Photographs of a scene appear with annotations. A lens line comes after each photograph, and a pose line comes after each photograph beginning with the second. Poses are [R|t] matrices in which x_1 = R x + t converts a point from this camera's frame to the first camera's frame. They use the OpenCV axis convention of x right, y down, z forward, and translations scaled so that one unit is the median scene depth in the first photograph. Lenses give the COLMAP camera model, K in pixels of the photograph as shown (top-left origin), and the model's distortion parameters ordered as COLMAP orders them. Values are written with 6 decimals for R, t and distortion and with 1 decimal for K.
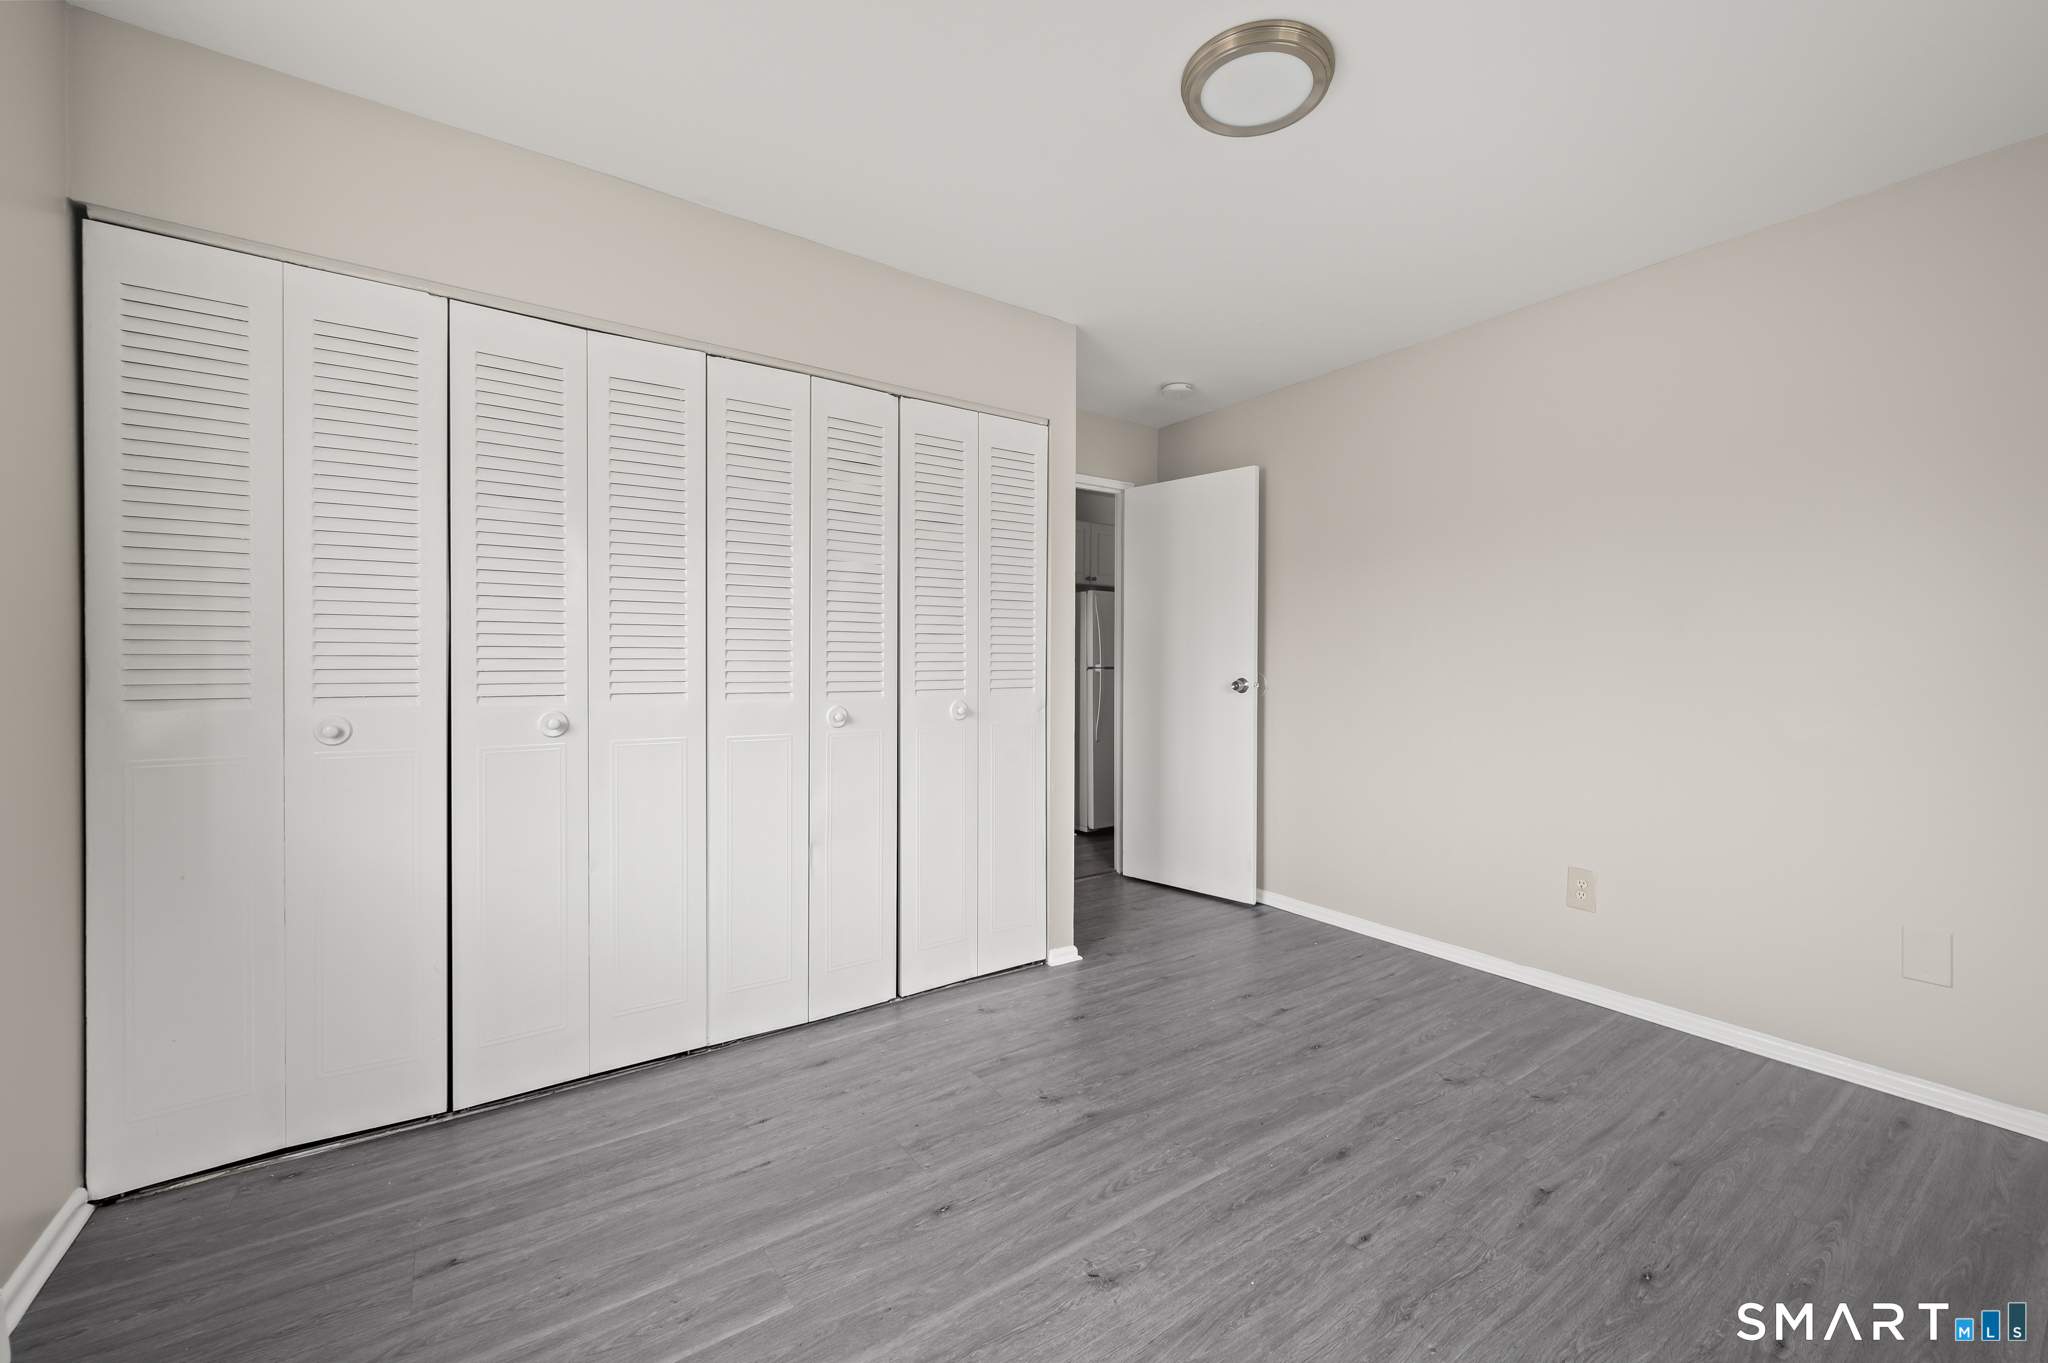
lens RADIAL K [[817.2, 0, 993.9], [0, 817.2, 664.5], [0, 0, 1]] dist [0.000649, 0.000154]
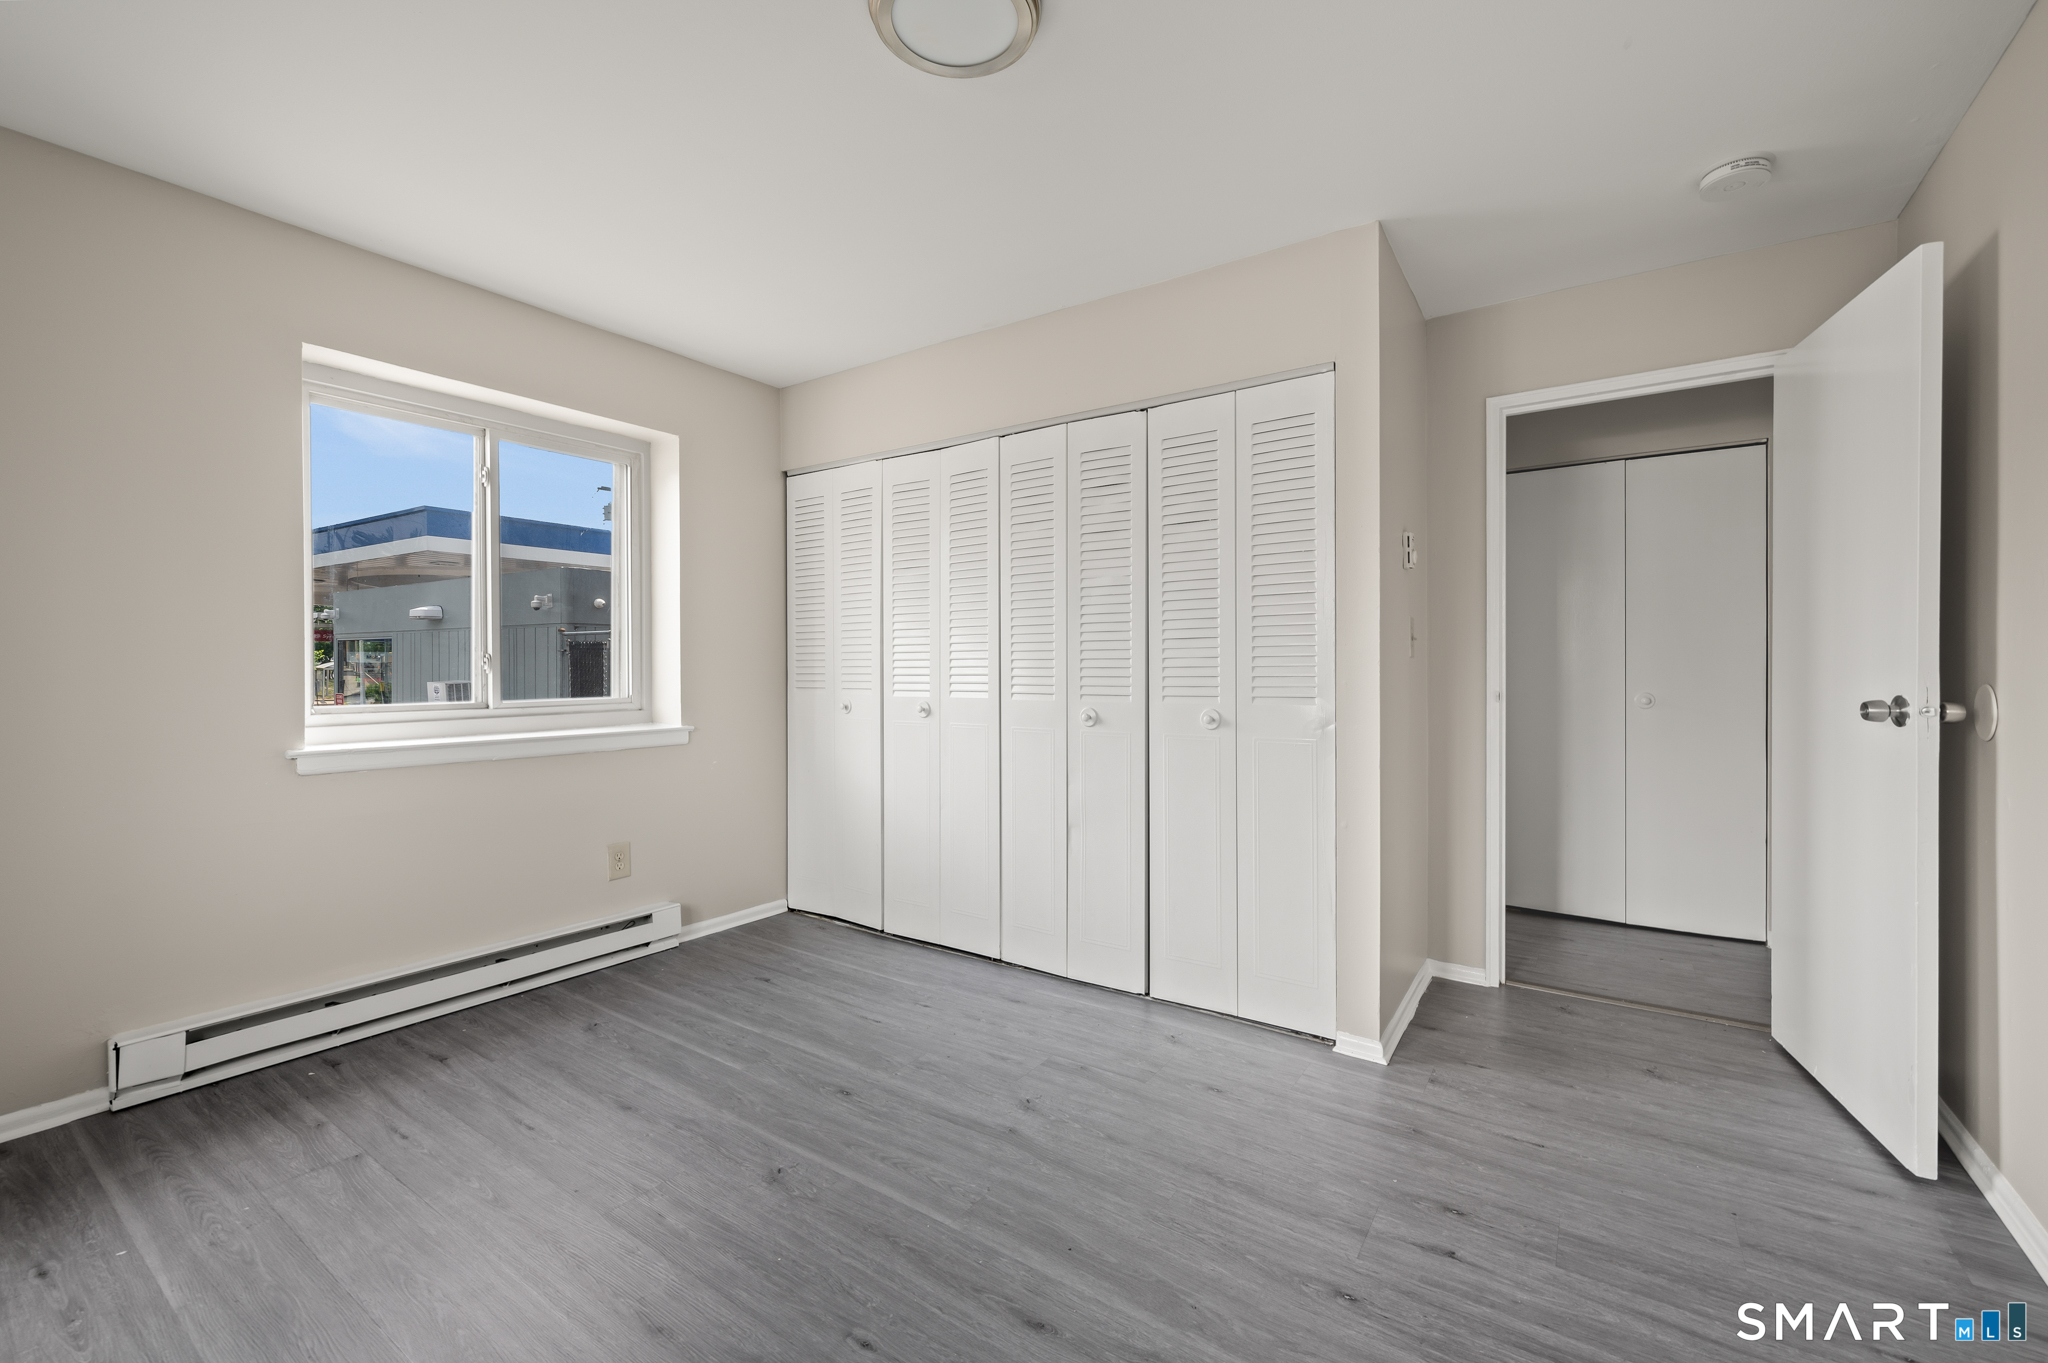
lens RADIAL K [[847.7, 0, 1130.7], [0, 847.7, 670.2], [0, 0, 1]] dist [0.000511, 0.000079]
pose [[0.390475, -0.003627, -0.920606, 0.991549], [0.001588, 0.999993, -0.003266, 0.003530], [0.920612, -0.000187, 0.390478, 0.656263]]
